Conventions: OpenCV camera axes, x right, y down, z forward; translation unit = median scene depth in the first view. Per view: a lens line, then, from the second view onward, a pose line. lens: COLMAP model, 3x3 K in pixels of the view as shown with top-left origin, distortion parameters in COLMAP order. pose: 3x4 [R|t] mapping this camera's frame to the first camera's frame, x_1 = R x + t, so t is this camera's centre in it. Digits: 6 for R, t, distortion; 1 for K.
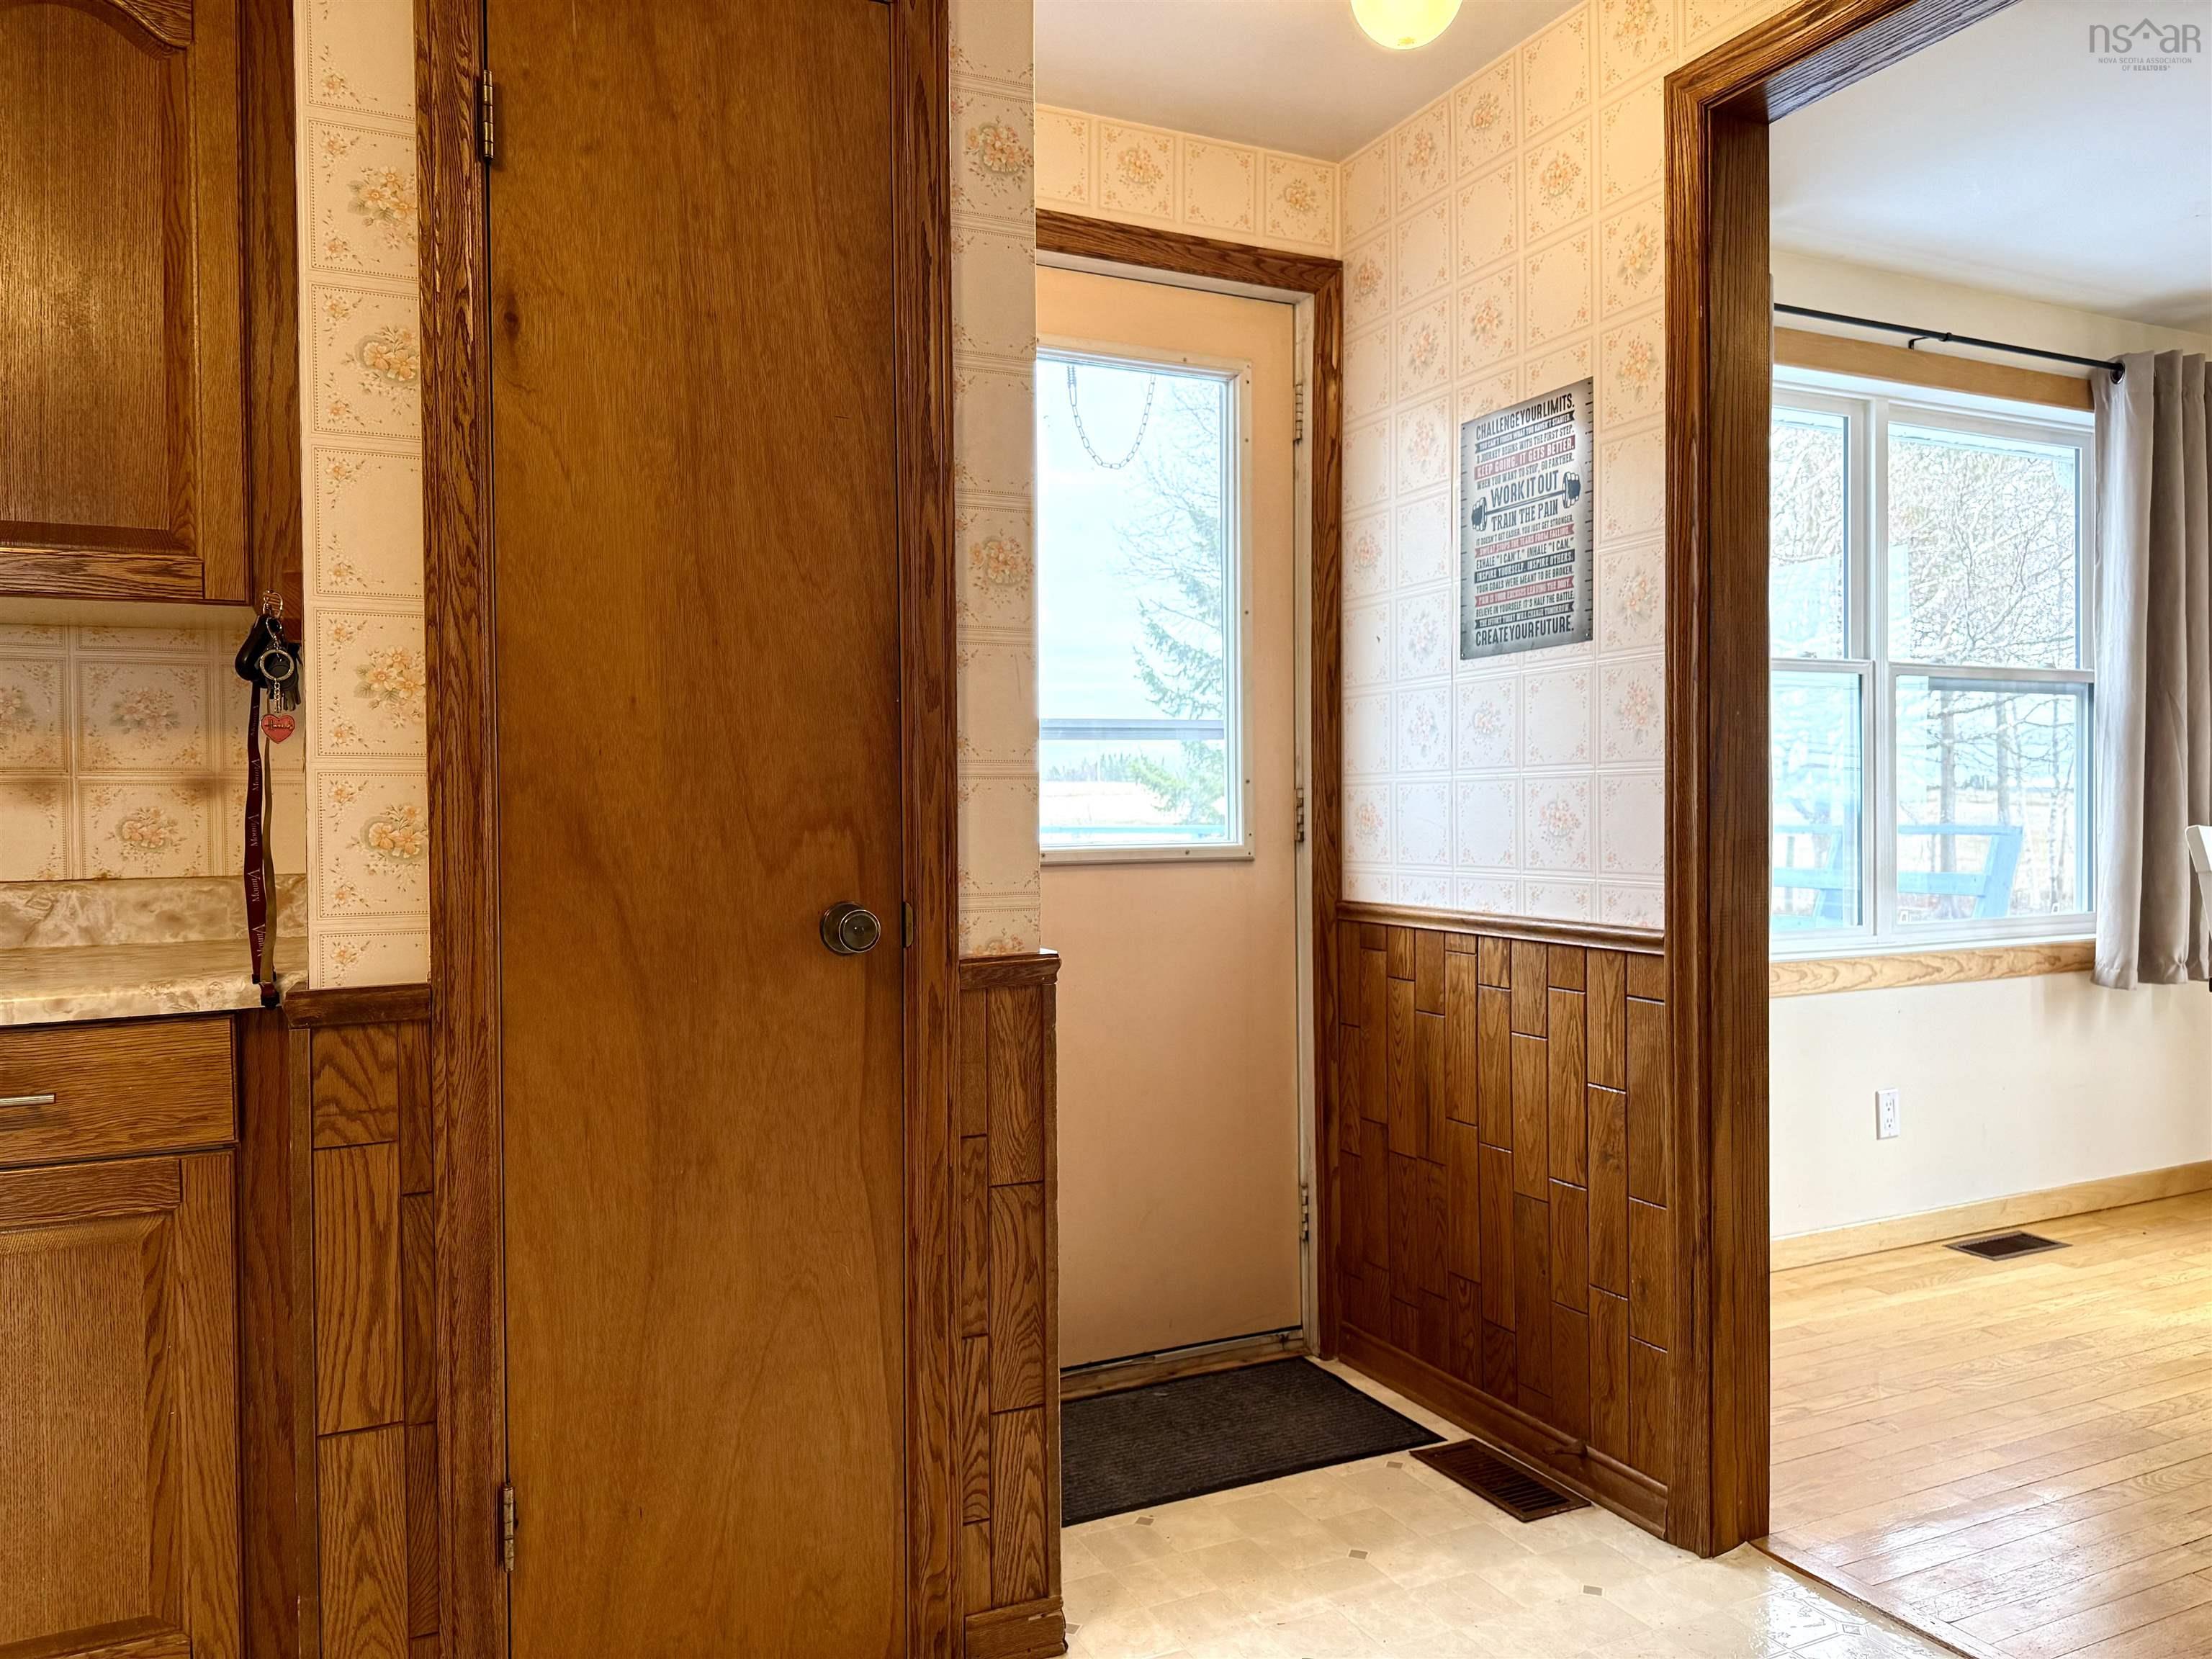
lens RADIAL K [[1565.6, 0, 1098.9], [0, 1565.6, 834.4], [0, 0, 1]] dist [0.062539, -0.083367]
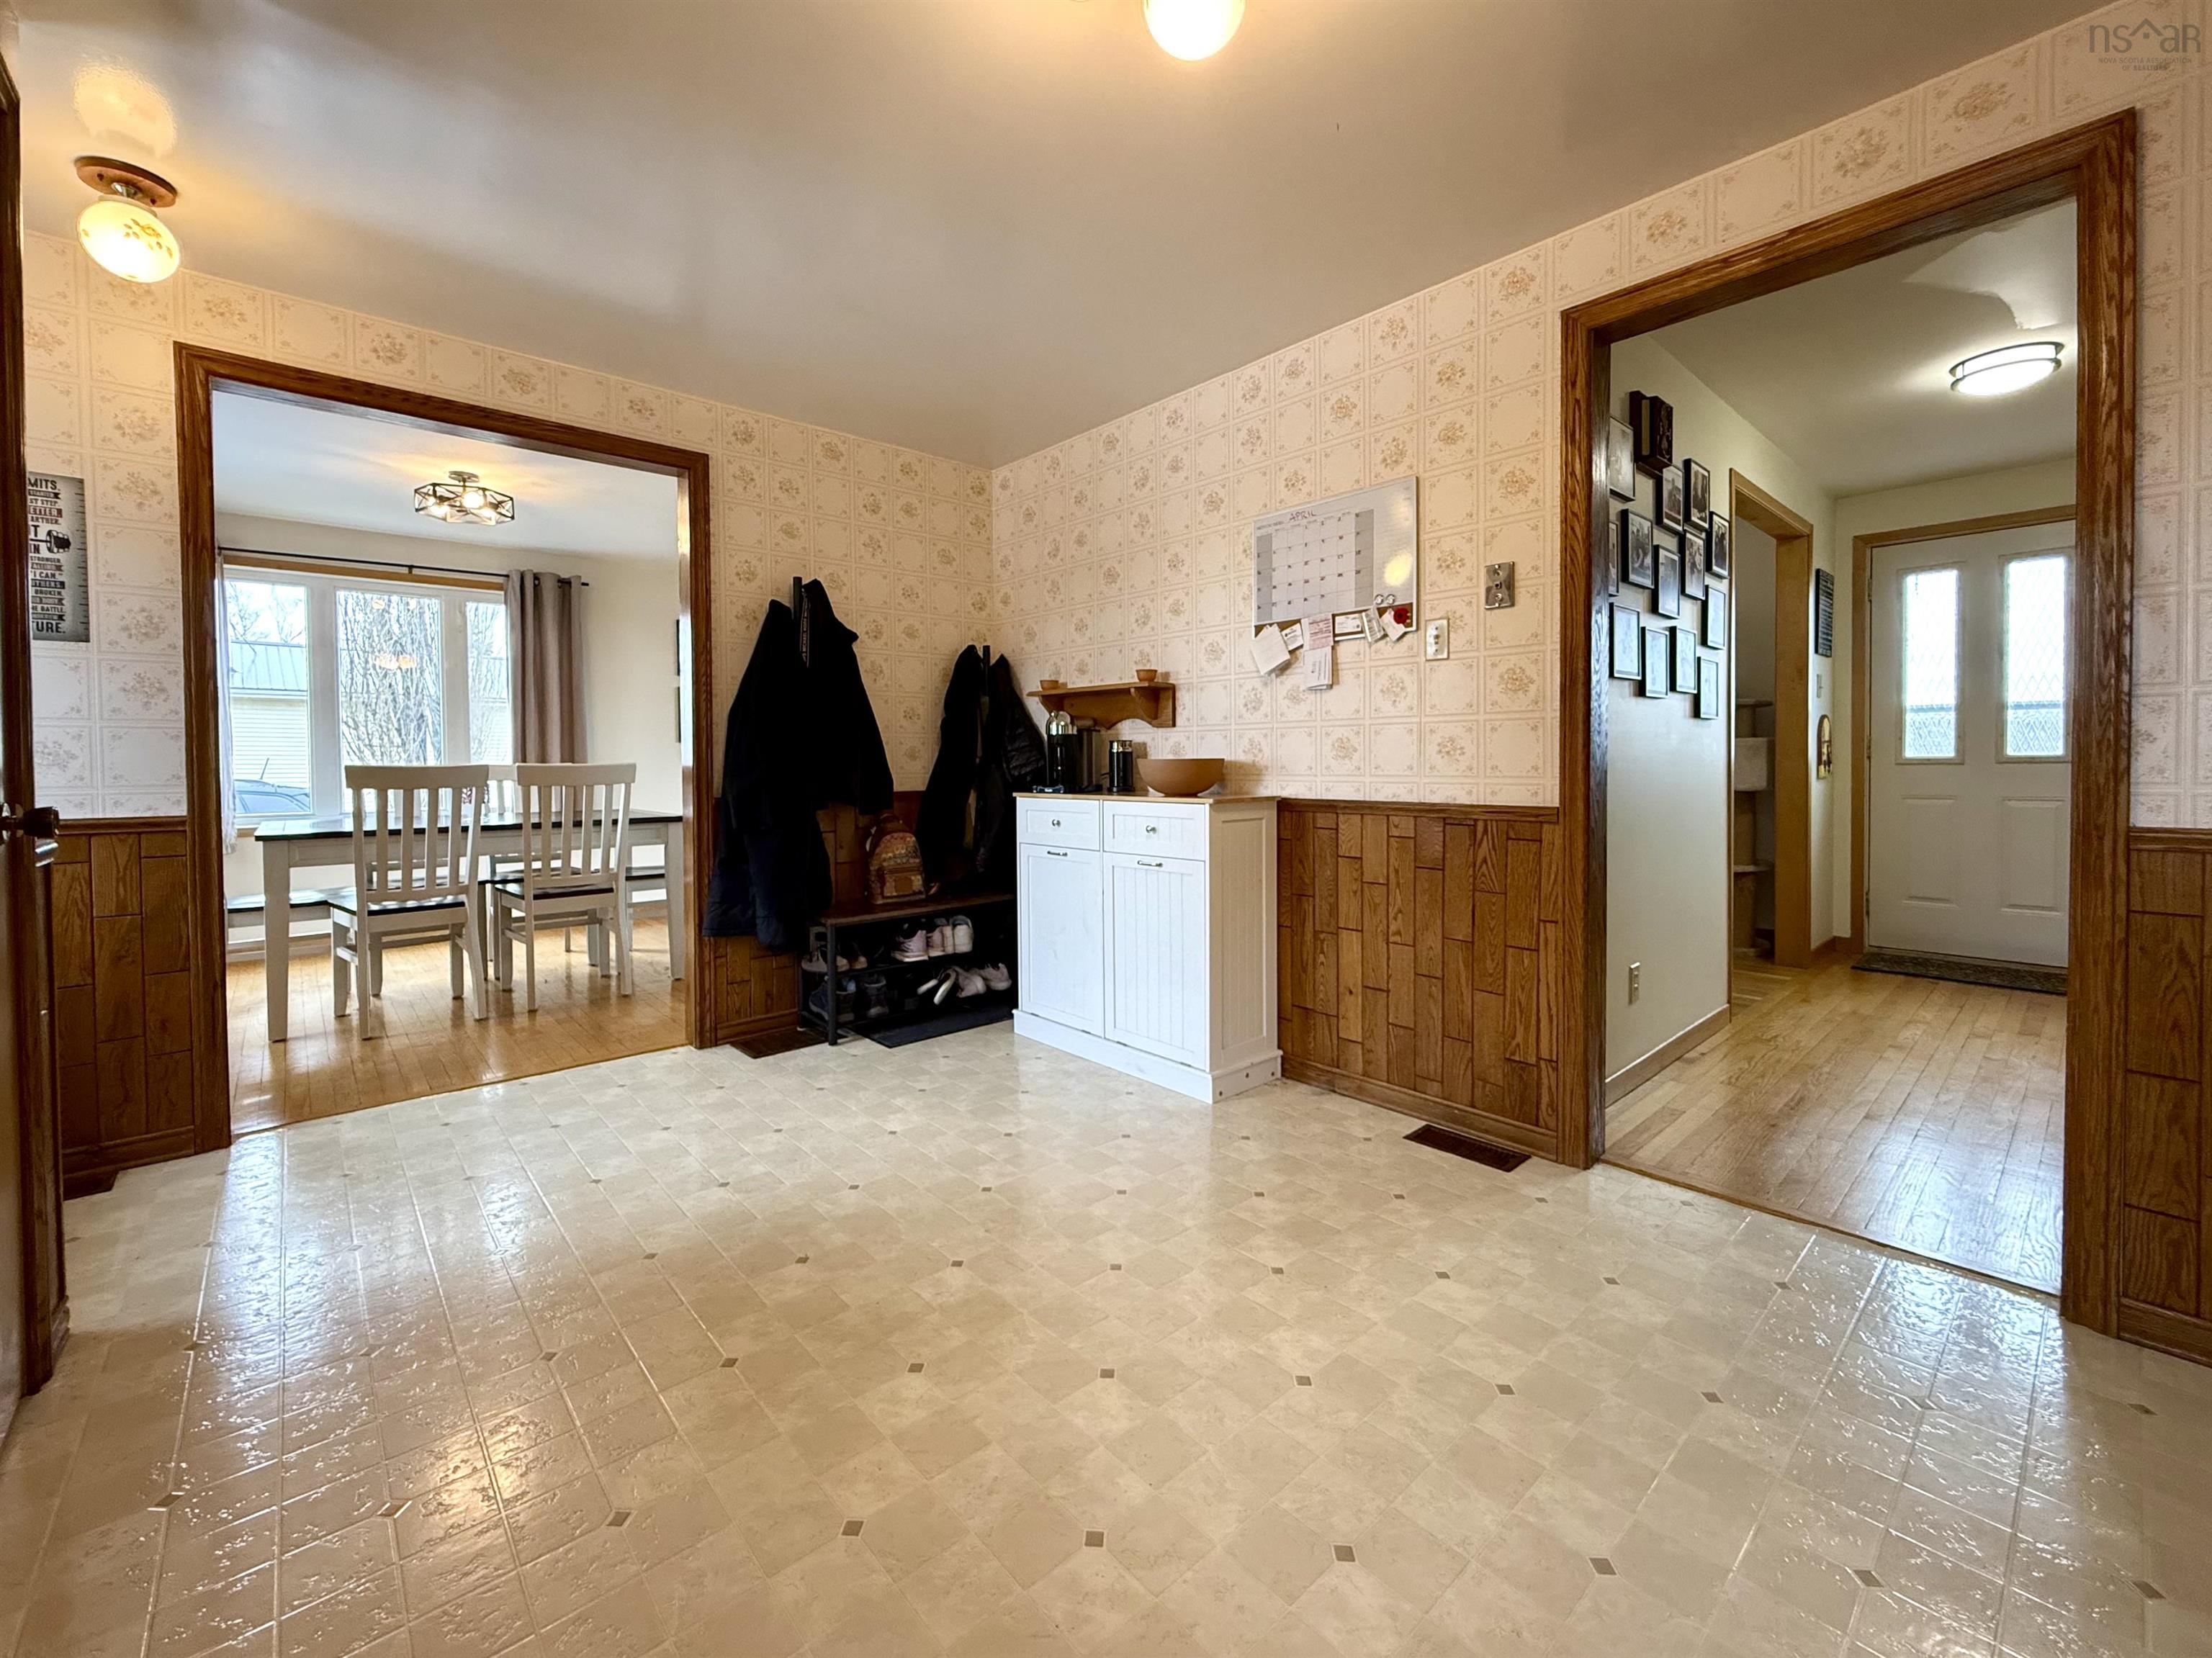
lens RADIAL K [[916.9, 0, 1096.3], [0, 916.9, 779.3], [0, 0, 1]] dist [-0.002900, -0.000346]
pose [[-0.272728, -0.010689, 0.962032, -1.249126], [0.024312, 0.999542, 0.017999, 0.035144], [-0.961784, 0.028298, -0.272343, 0.390816]]
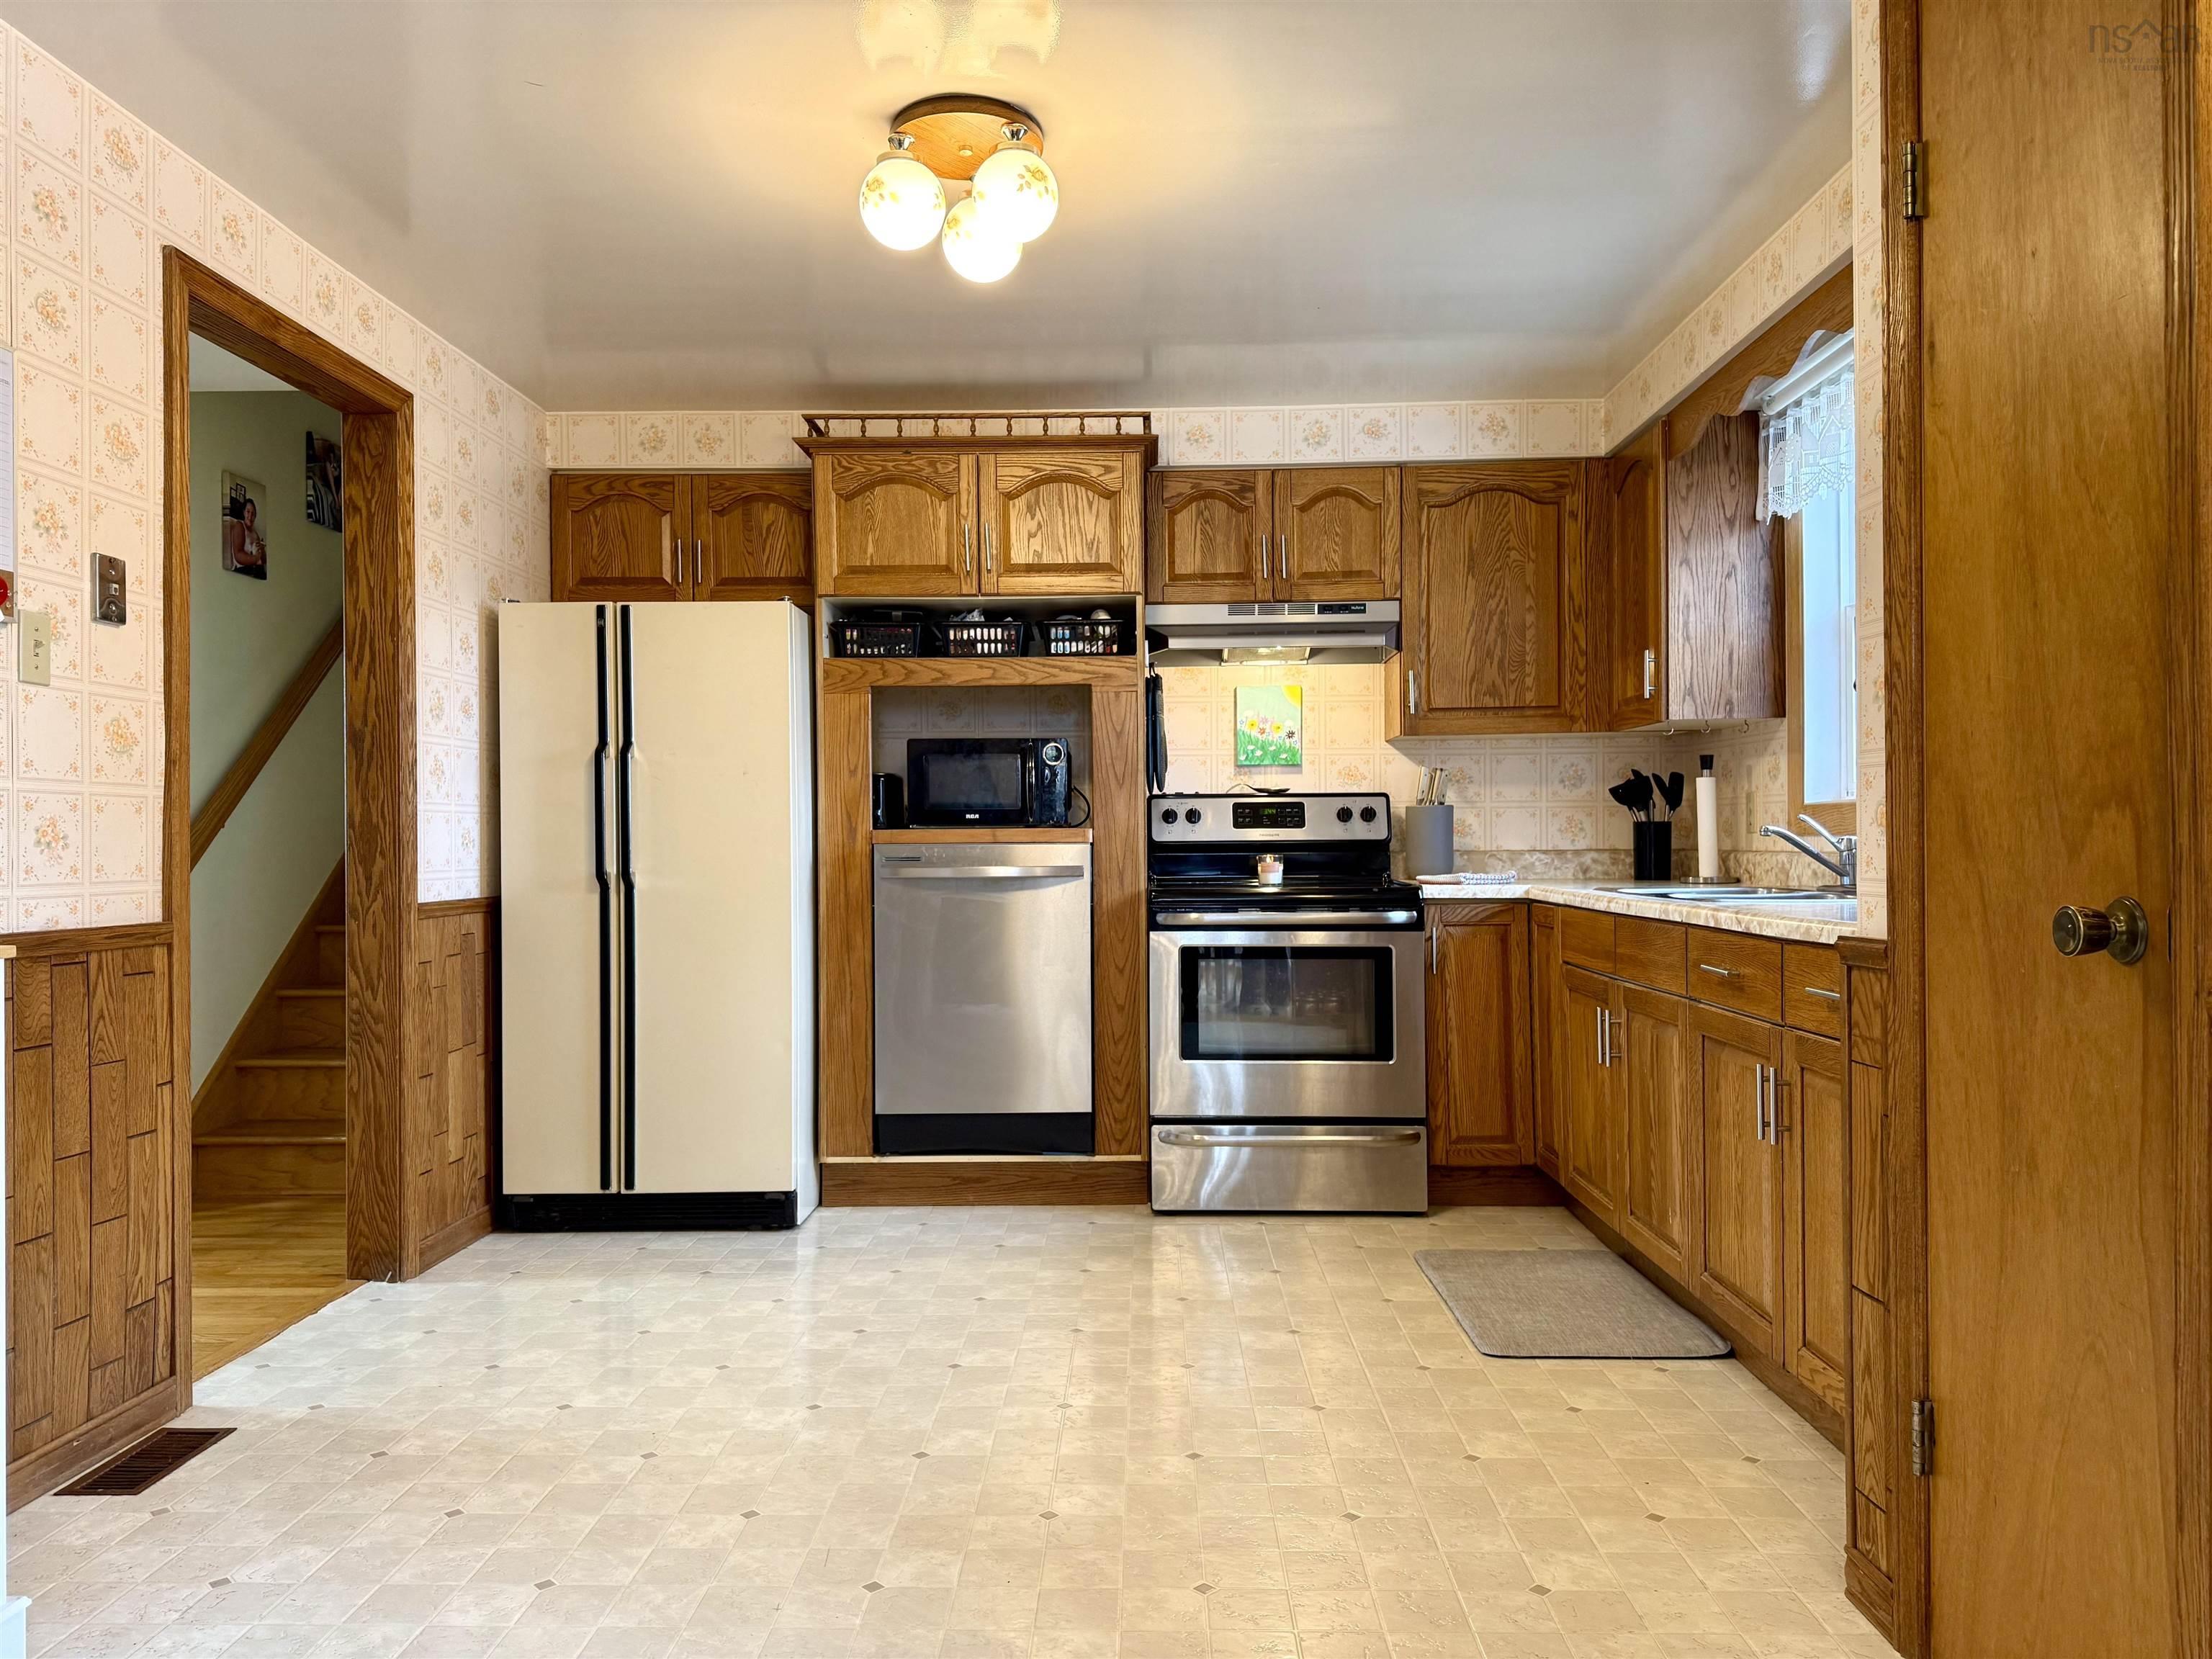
lens RADIAL K [[1565.6, 0, 1104.8], [0, 1565.6, 824.1], [0, 0, 1]] dist [0.062539, -0.083367]
pose [[-0.454119, -0.000743, -0.890941, 0.897322], [-0.004118, 0.999991, 0.001264, 0.007543], [0.890932, 0.004243, -0.454118, 1.015595]]
